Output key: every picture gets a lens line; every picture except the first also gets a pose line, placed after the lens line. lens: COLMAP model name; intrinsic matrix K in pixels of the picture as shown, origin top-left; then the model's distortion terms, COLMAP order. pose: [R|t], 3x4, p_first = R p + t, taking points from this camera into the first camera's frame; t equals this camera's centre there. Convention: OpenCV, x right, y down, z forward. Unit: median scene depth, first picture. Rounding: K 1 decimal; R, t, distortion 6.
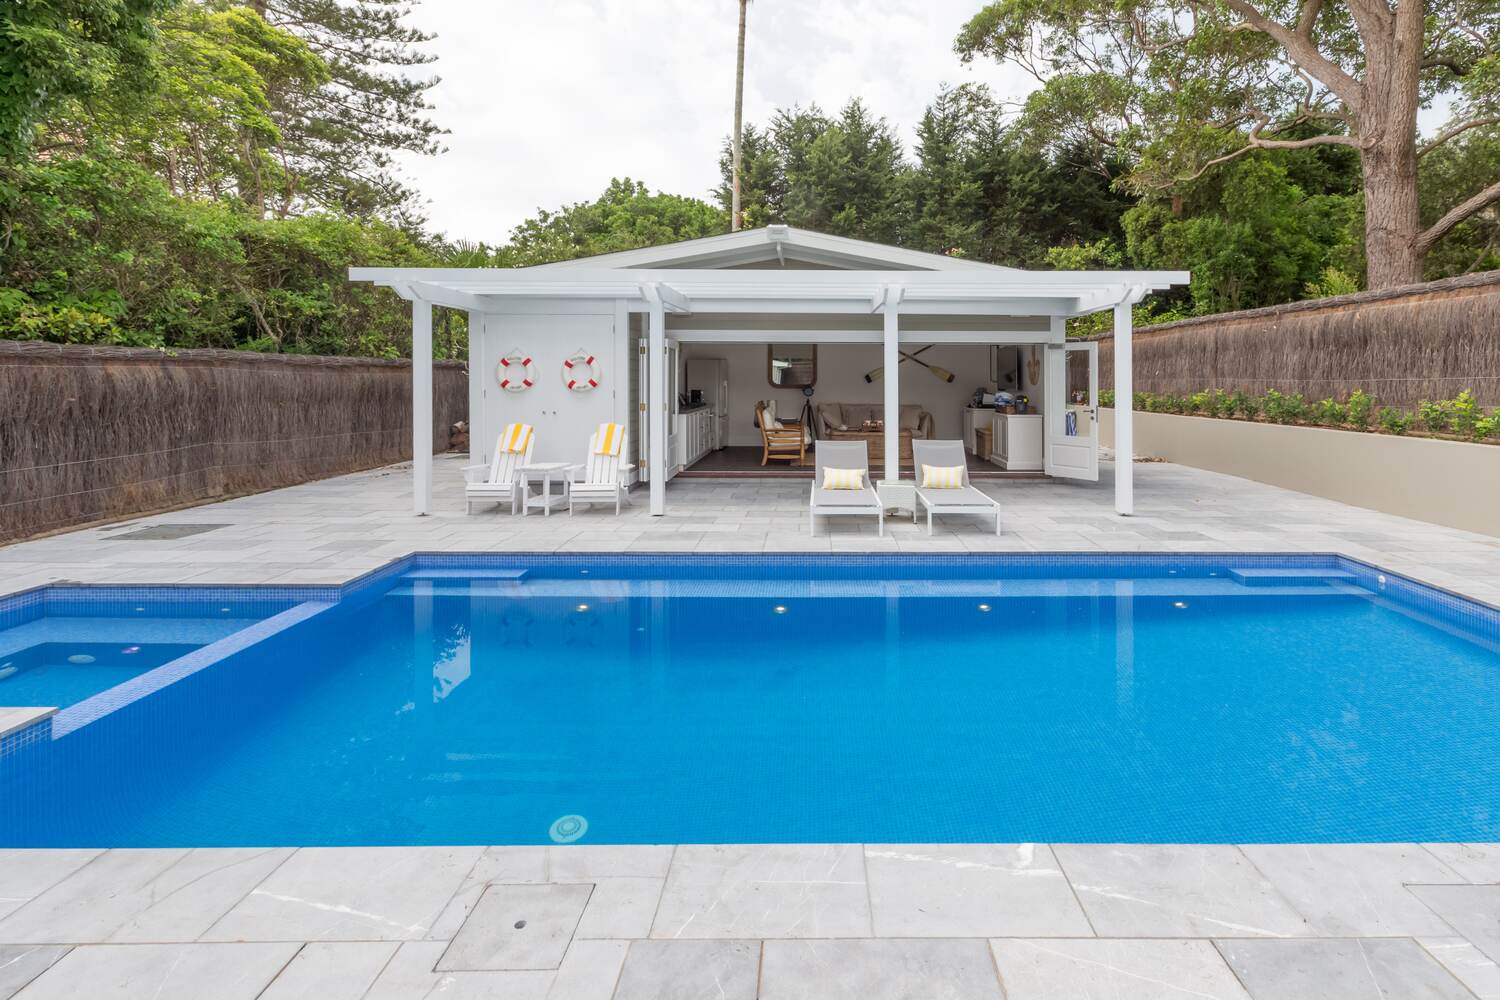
lens RADIAL K [[669.3, 0, 750.1], [0, 669.3, 457.5], [0, 0, 1]] dist [0.002508, 0.000184]
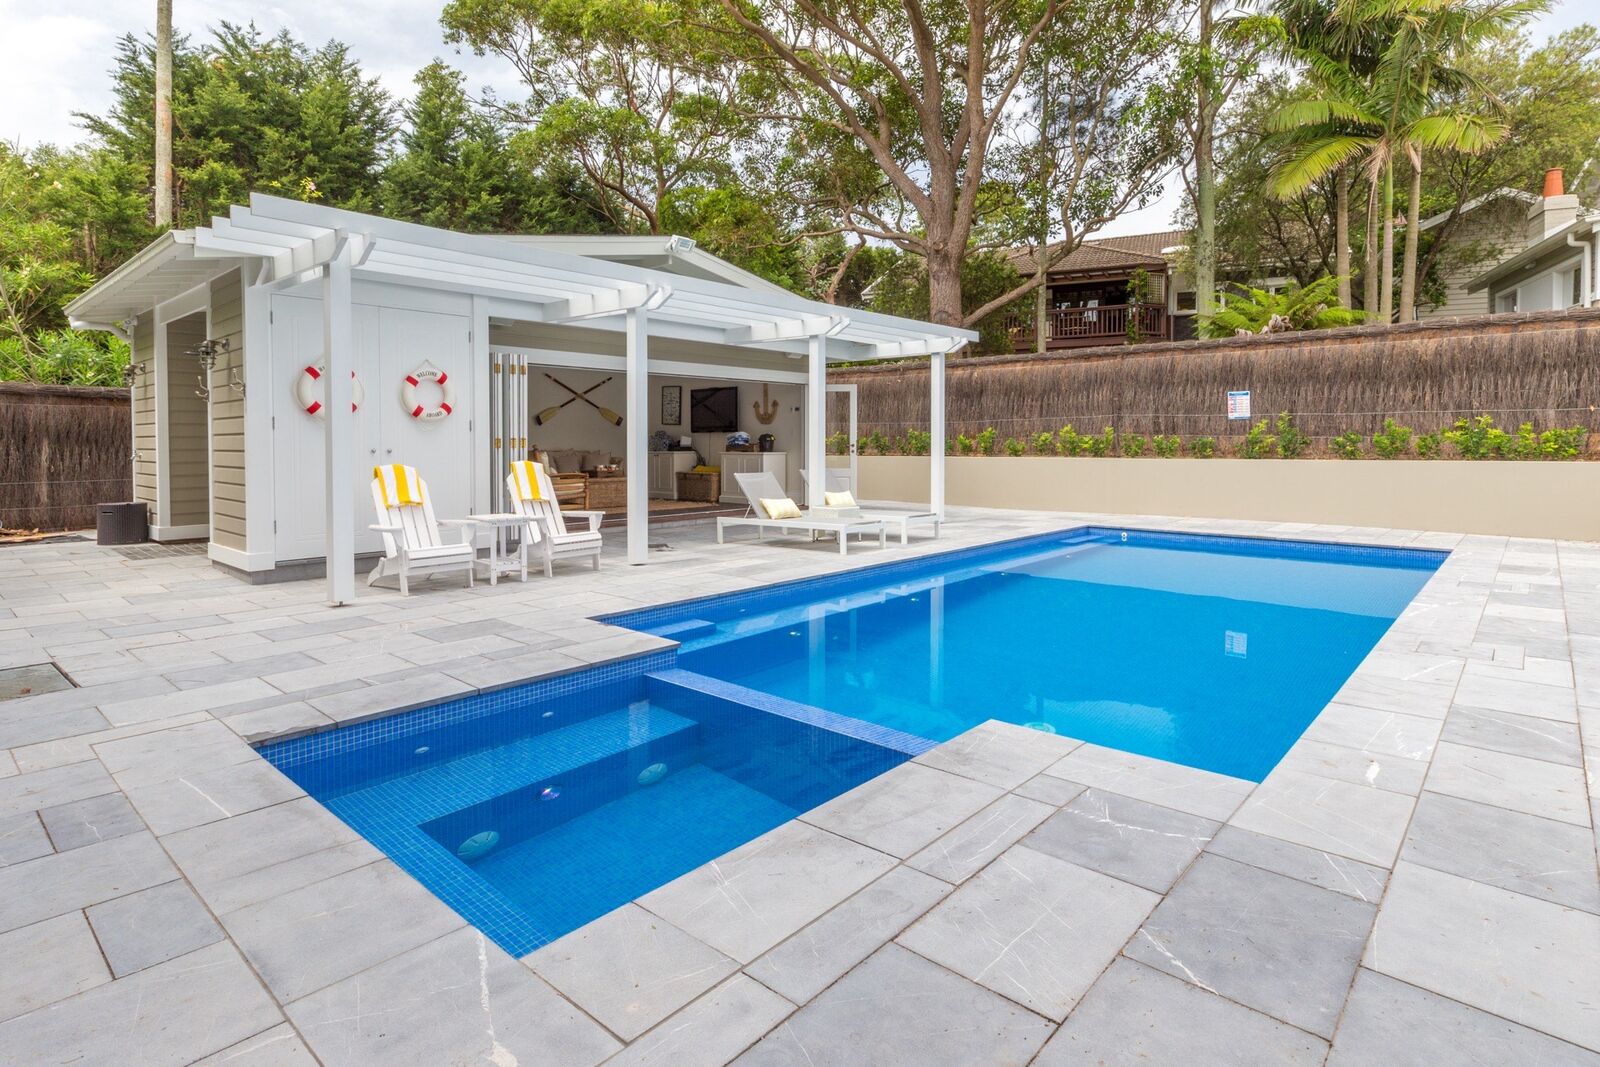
lens RADIAL K [[828.6, 0, 756.8], [0, 828.6, 536.1], [0, 0, 1]] dist [0.000912, 0.000057]
pose [[0.691608, -0.084799, 0.717278, -0.520211], [0.084071, 0.995785, 0.036663, 0.016651], [-0.717364, 0.034946, 0.695822, 0.111660]]
